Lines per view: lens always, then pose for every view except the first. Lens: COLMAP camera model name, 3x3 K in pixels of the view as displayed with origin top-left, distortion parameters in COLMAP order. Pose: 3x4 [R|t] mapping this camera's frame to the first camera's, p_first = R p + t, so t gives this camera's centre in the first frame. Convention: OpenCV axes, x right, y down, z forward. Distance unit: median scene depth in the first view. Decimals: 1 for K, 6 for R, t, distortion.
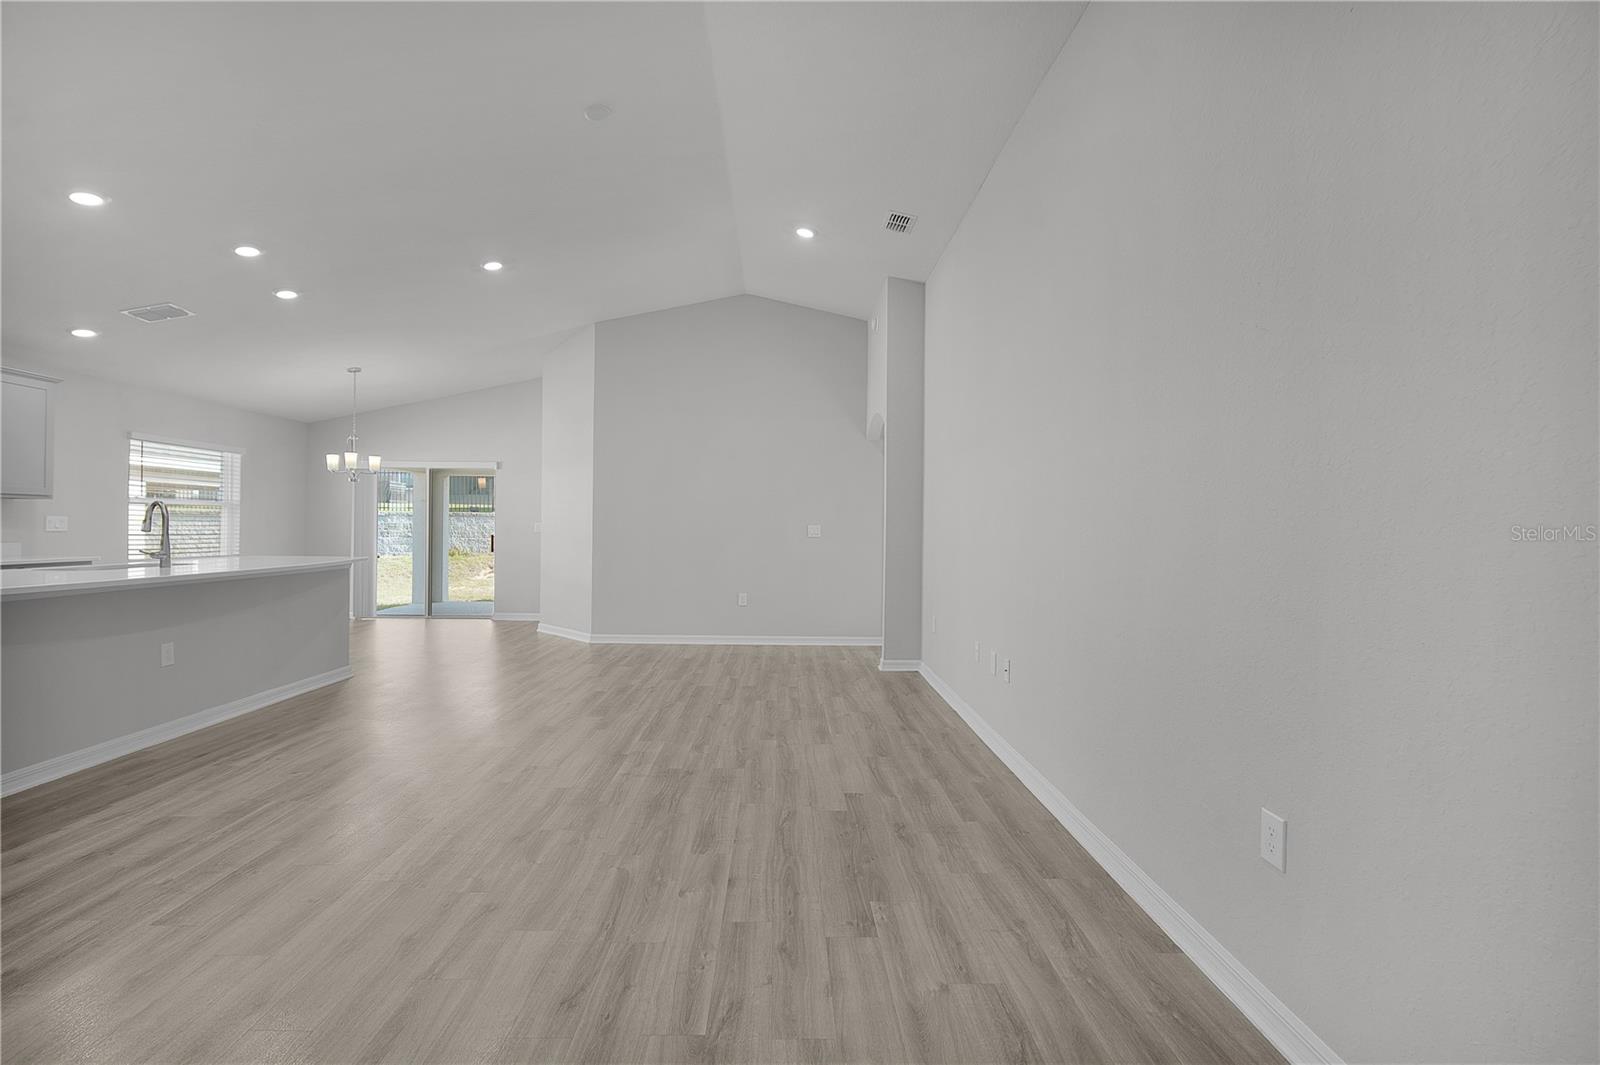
lens RADIAL K [[706.9, 0, 793.7], [0, 706.9, 528.2], [0, 0, 1]] dist [-0.011591, 0.002883]
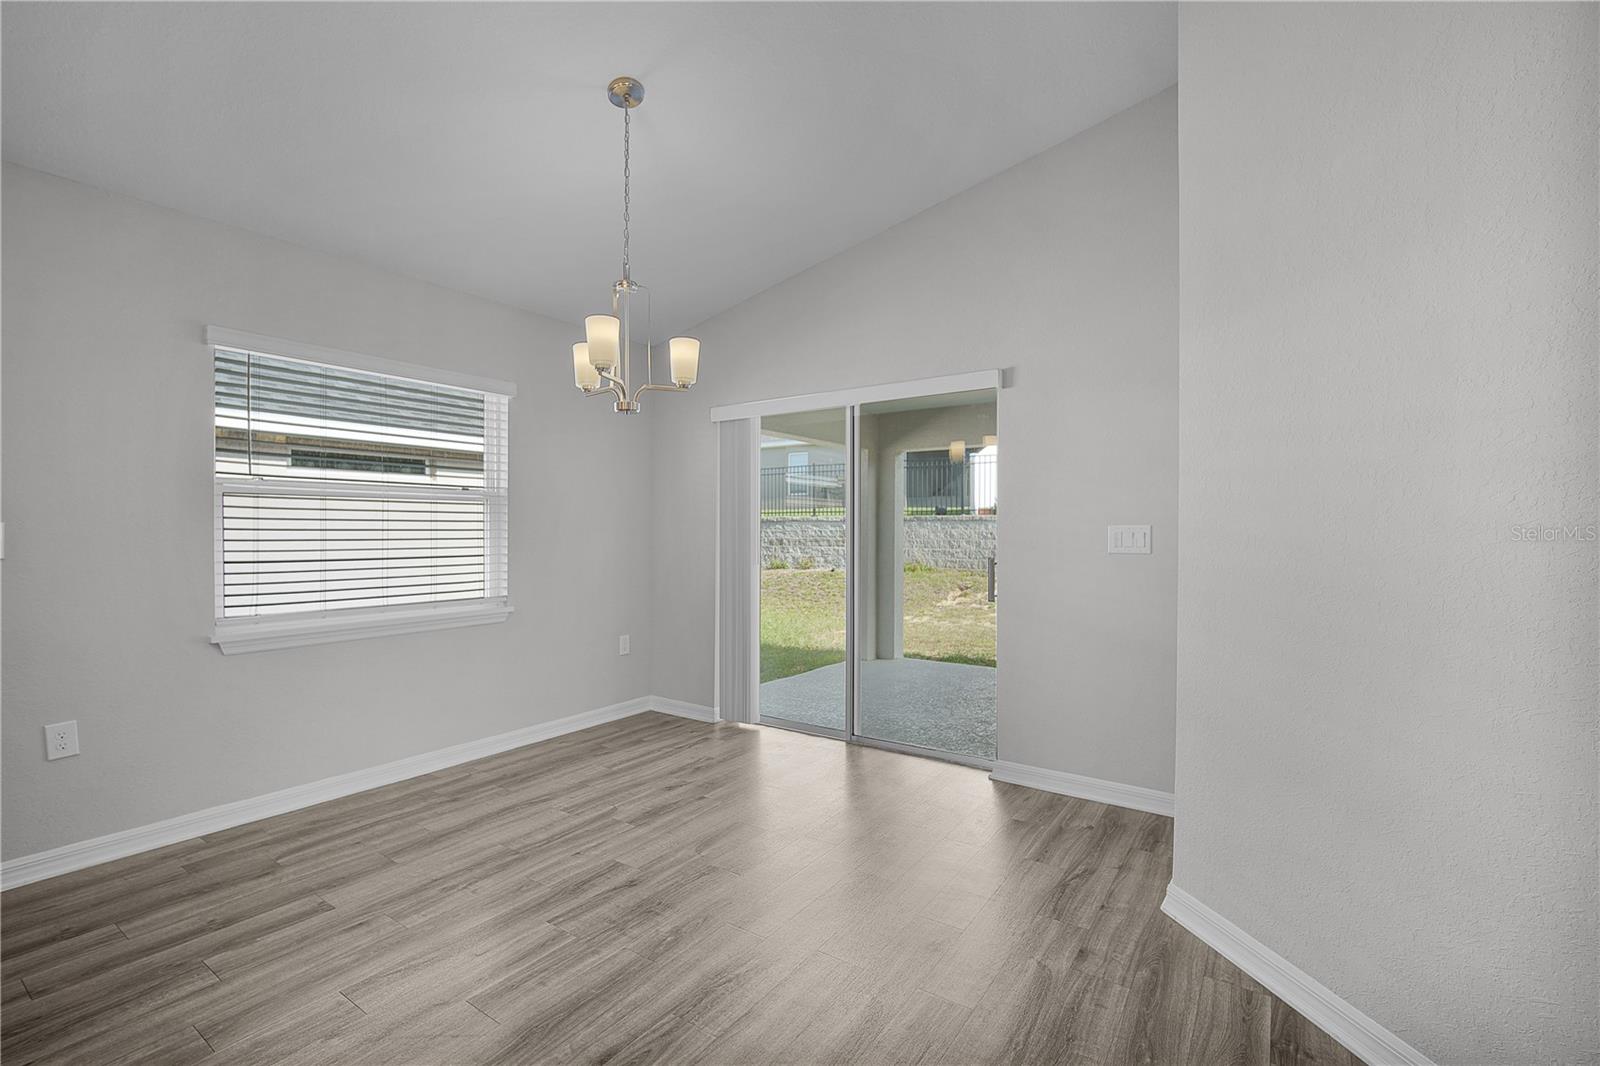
lens RADIAL K [[706.9, 0, 785.5], [0, 706.9, 538.3], [0, 0, 1]] dist [-0.011591, 0.002883]
pose [[0.803902, -0.000612, -0.594761, -0.469734], [0.004710, 0.999975, 0.005338, -0.007708], [0.594743, -0.007092, 0.803885, 1.015077]]
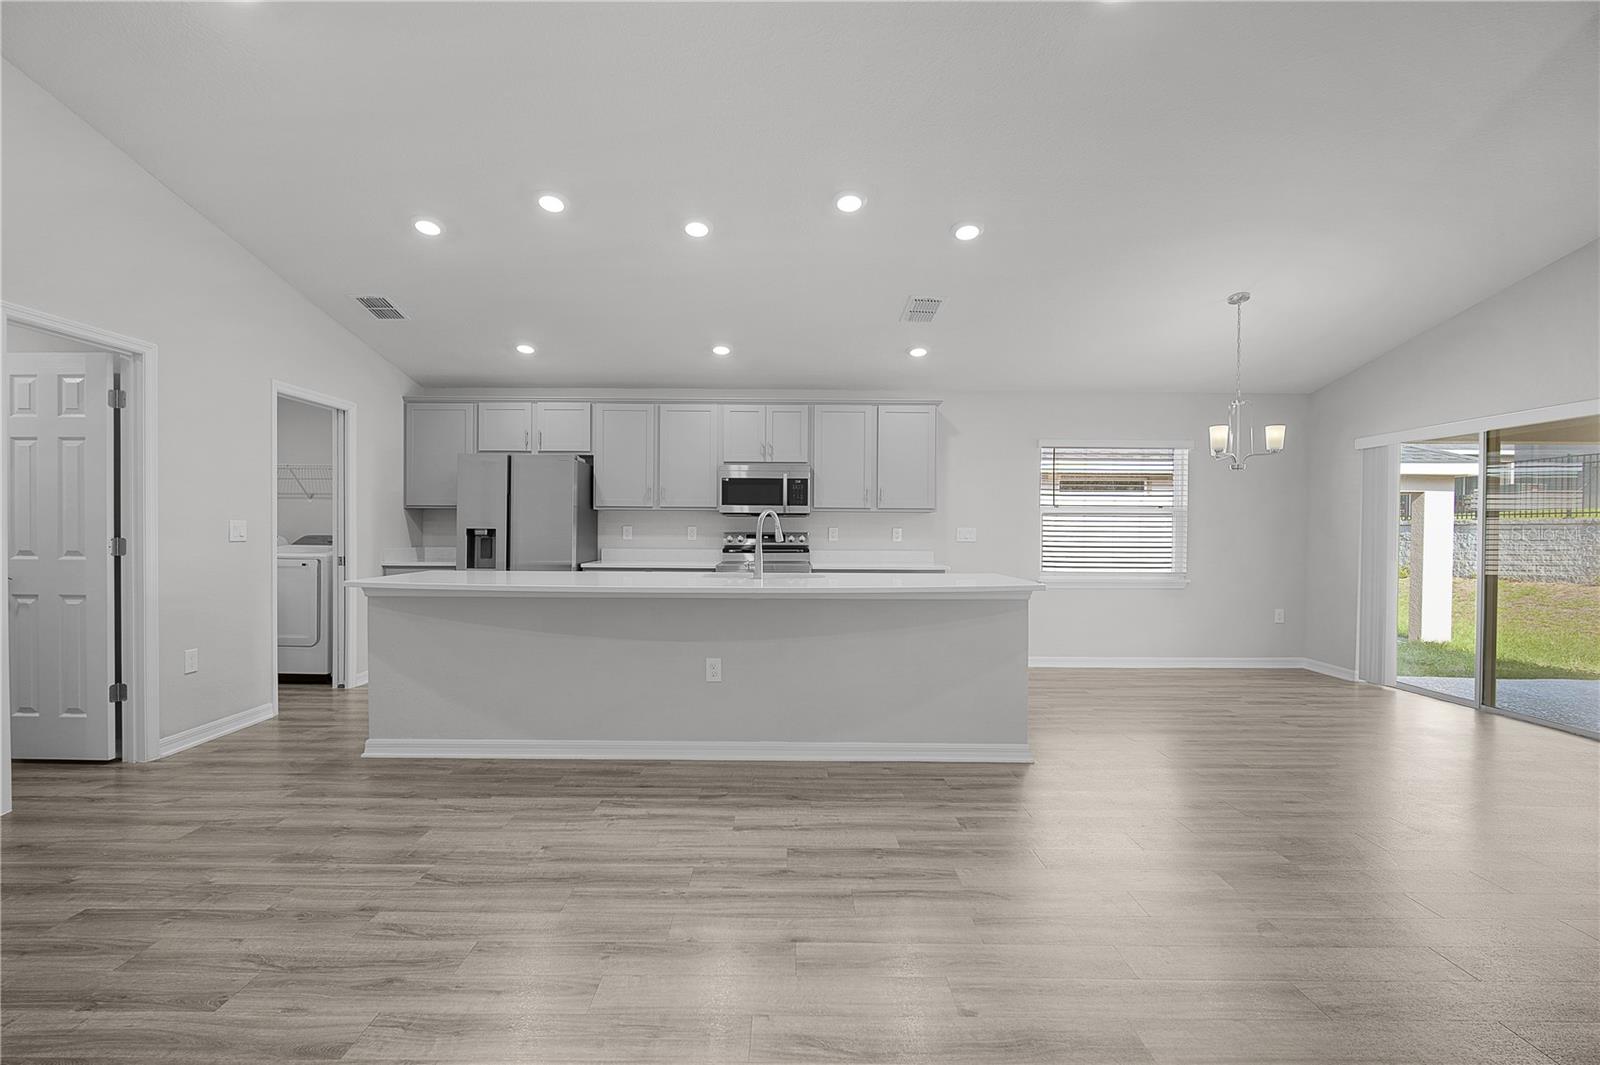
lens RADIAL K [[706.9, 0, 790.2], [0, 706.9, 538.9], [0, 0, 1]] dist [-0.011591, 0.002883]
pose [[-0.017096, 0.003272, -0.999848, 0.044348], [-0.007760, 0.999964, 0.003405, -0.001326], [0.999824, 0.007817, -0.017070, 0.792495]]
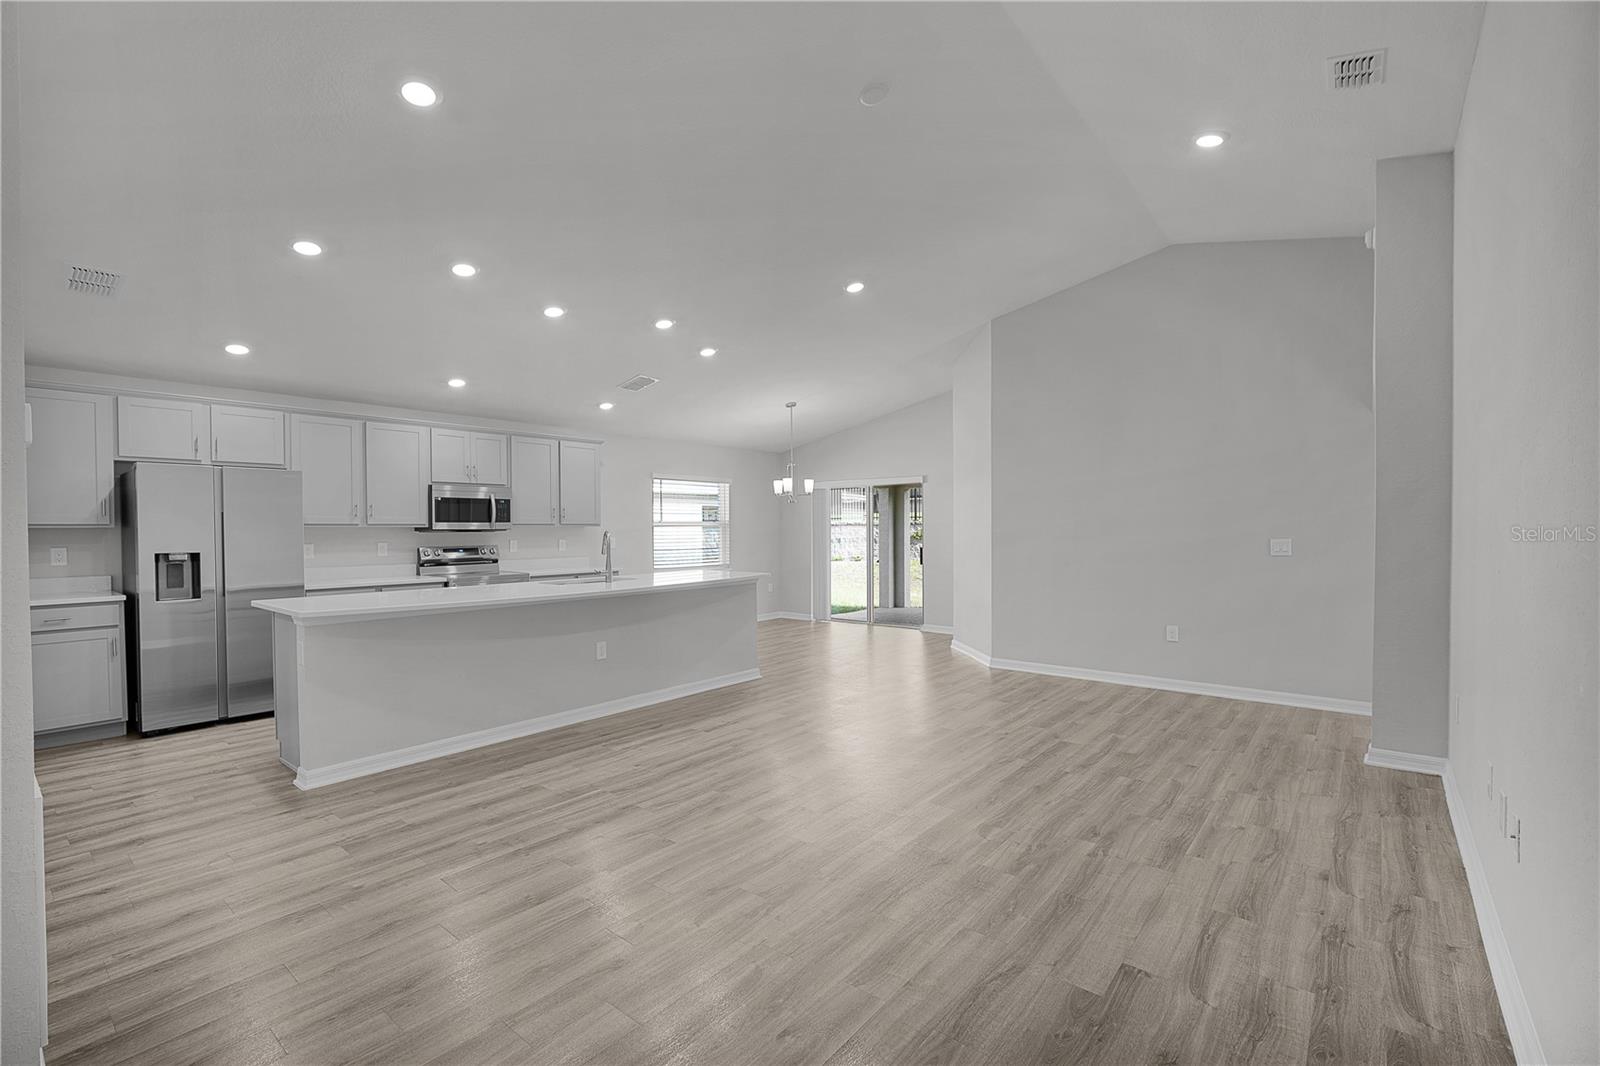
lens RADIAL K [[706.9, 0, 792.7], [0, 706.9, 538.5], [0, 0, 1]] dist [-0.011591, 0.002883]
pose [[0.760002, -0.005568, -0.649897, 0.158049], [0.013594, 0.999881, 0.007330, -0.022478], [0.649779, -0.014406, 0.759987, 0.171401]]
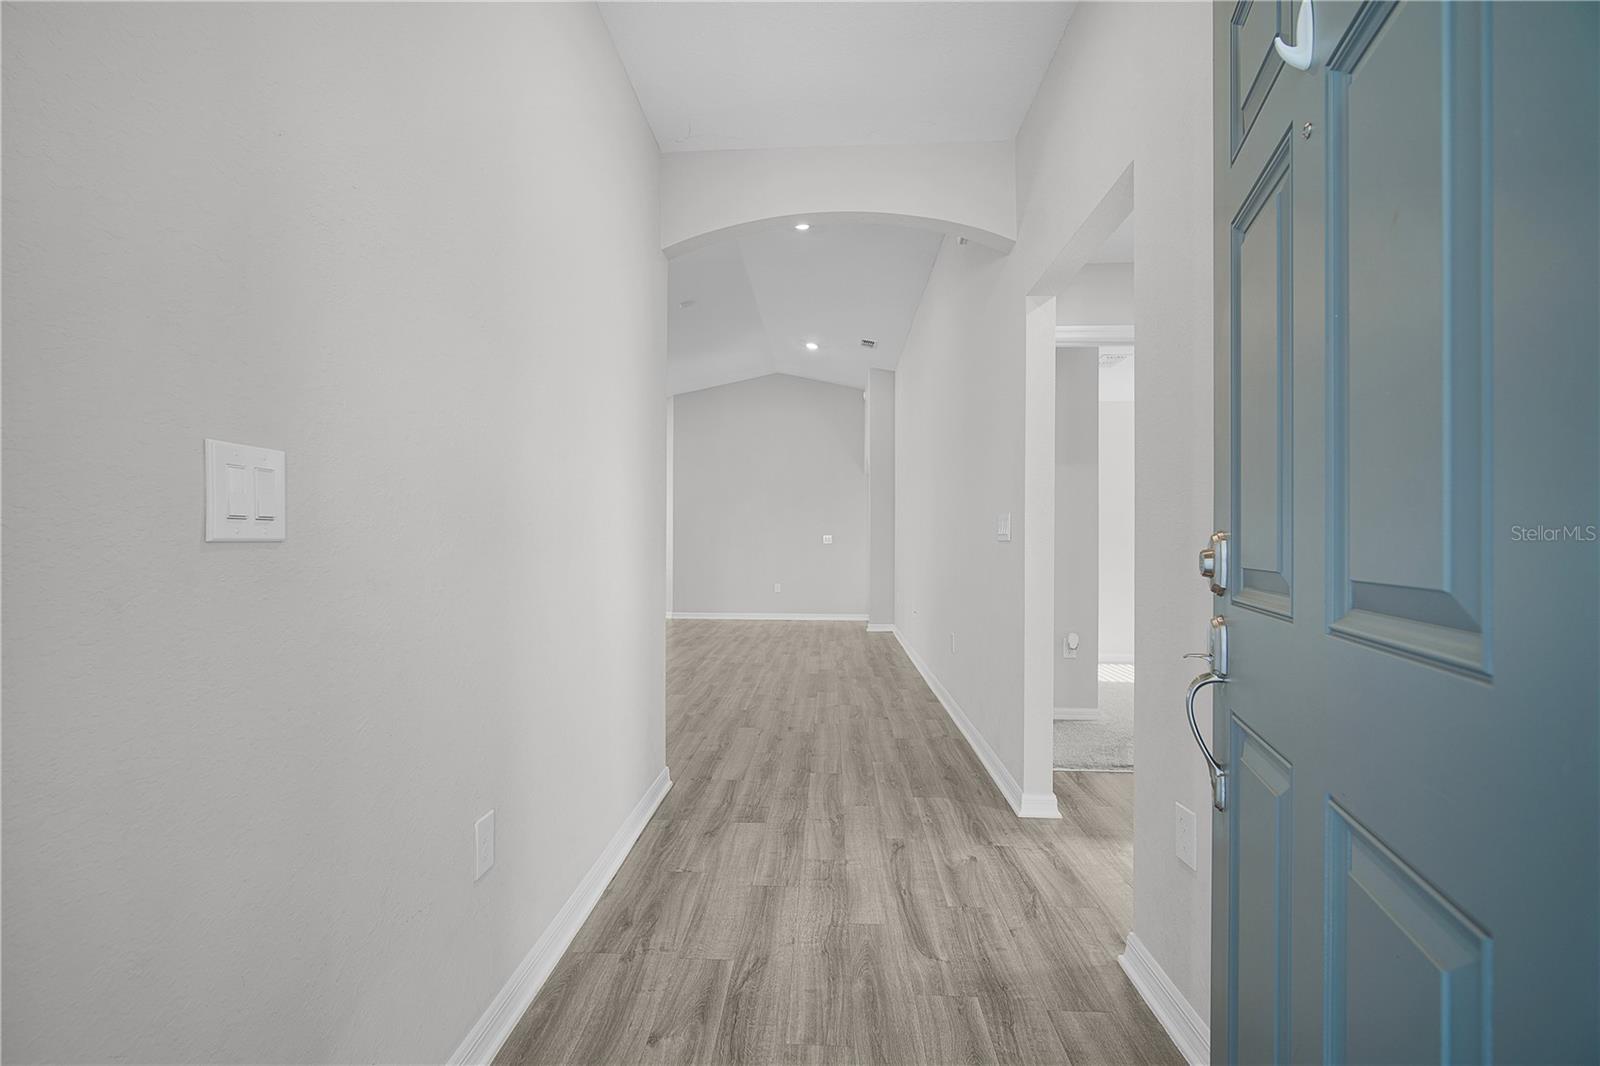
lens RADIAL K [[706.9, 0, 806.6], [0, 706.9, 535.6], [0, 0, 1]] dist [-0.011591, 0.002883]
pose [[0.998591, -0.009013, -0.052300, 0.081858], [0.008404, 0.999894, -0.011852, 0.016990], [0.052402, 0.011396, 0.998561, -0.549843]]
